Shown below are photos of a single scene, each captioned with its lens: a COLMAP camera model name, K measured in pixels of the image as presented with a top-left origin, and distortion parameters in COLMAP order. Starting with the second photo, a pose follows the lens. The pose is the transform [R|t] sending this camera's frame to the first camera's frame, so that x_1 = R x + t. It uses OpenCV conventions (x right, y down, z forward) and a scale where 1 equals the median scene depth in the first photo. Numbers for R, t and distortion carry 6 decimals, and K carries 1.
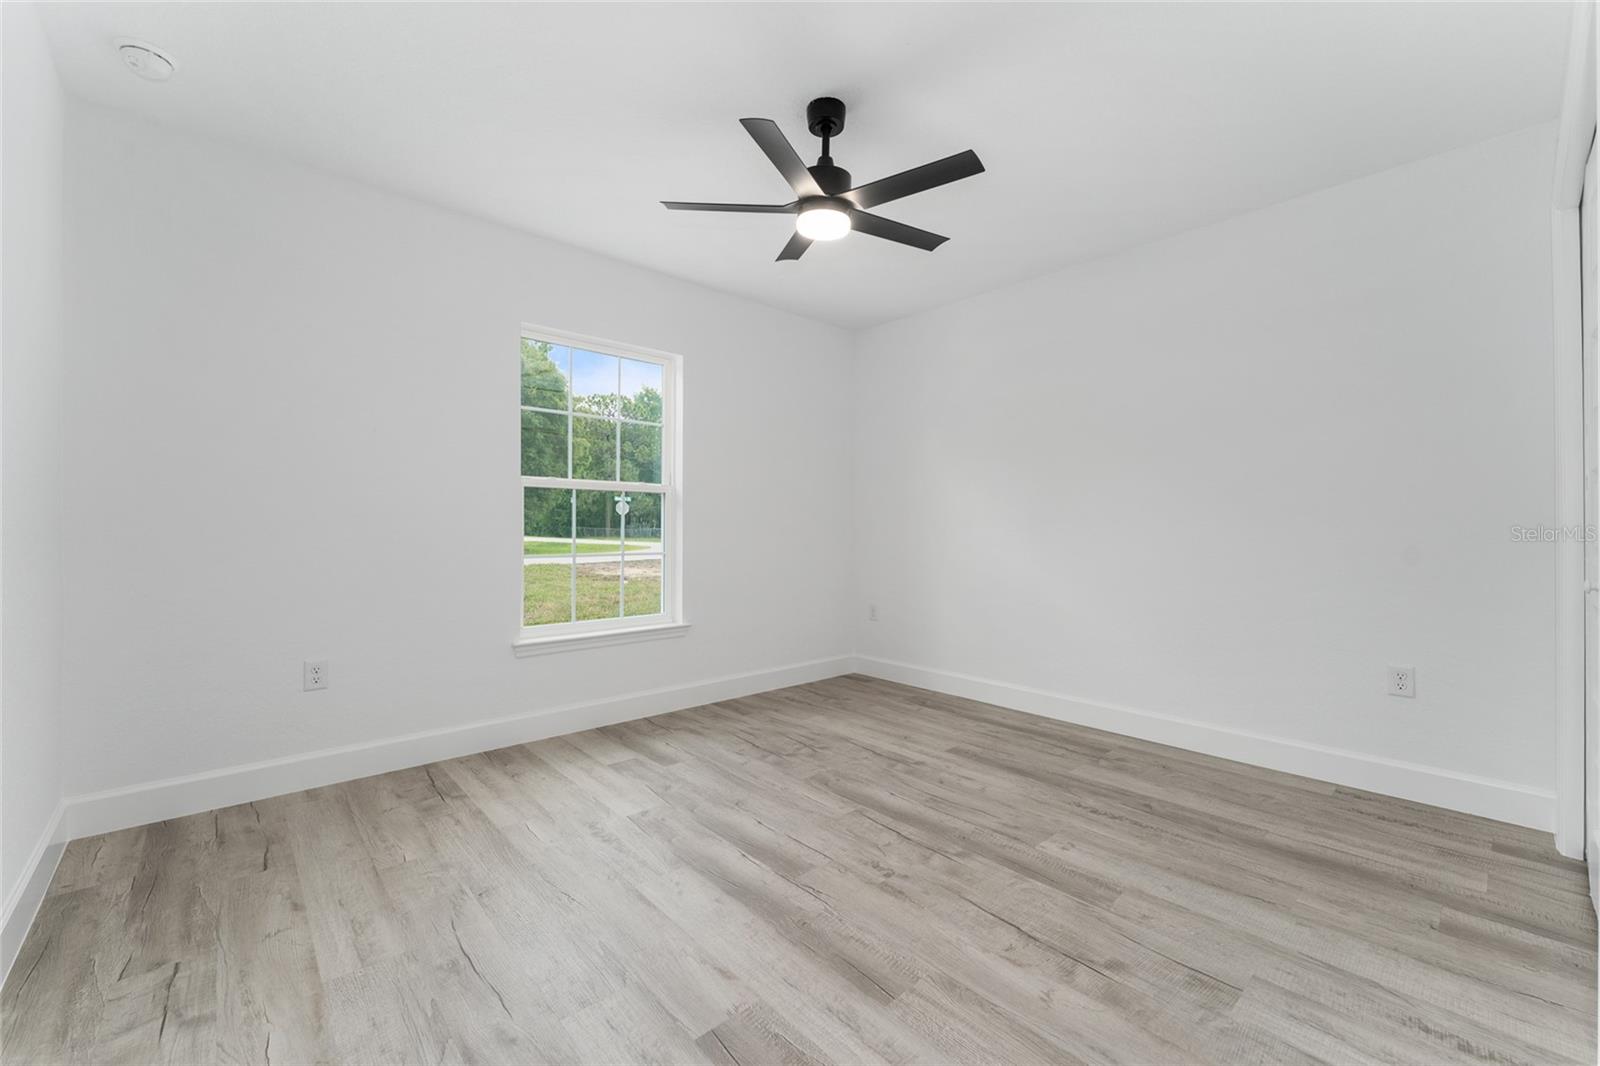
lens RADIAL K [[656.8, 0, 834.1], [0, 656.8, 541.6], [0, 0, 1]] dist [-0.001263, -0.000099]
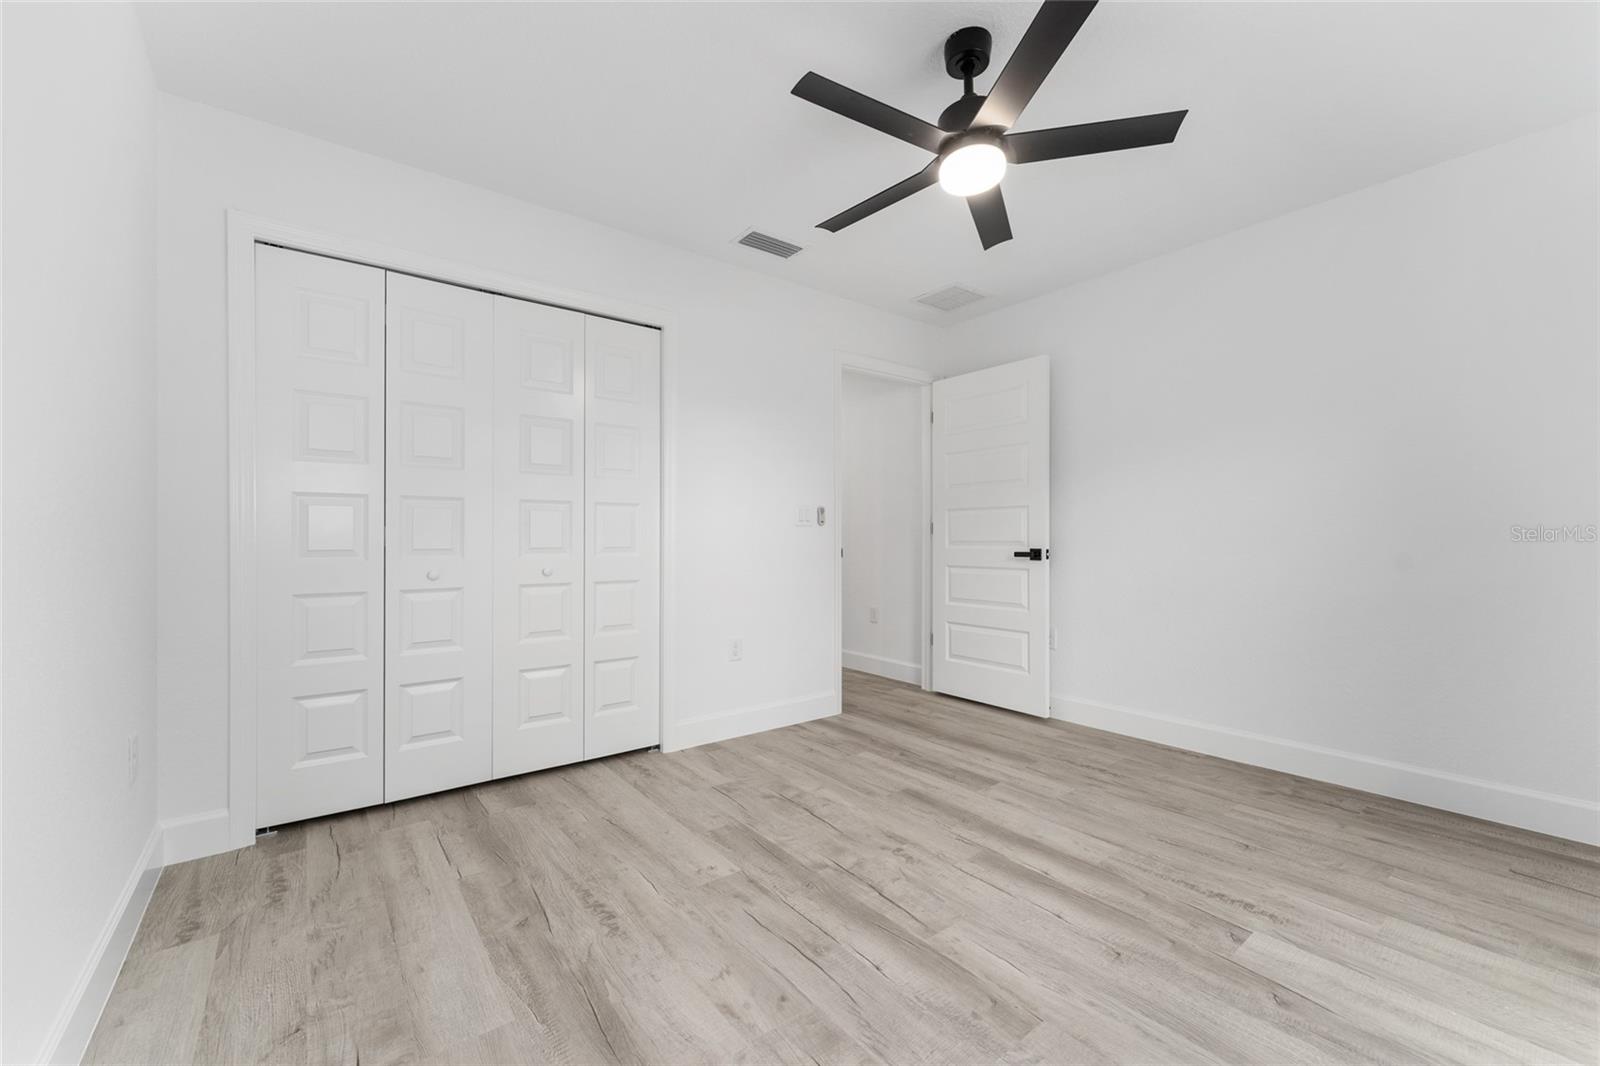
lens RADIAL K [[656.8, 0, 834.1], [0, 656.8, 541.6], [0, 0, 1]] dist [-0.001263, -0.000099]
pose [[-0.997462, -0.001633, 0.071181, 0.104293], [0.000099, 0.999704, 0.024319, -0.033897], [-0.071199, 0.024264, -0.997167, 1.937387]]
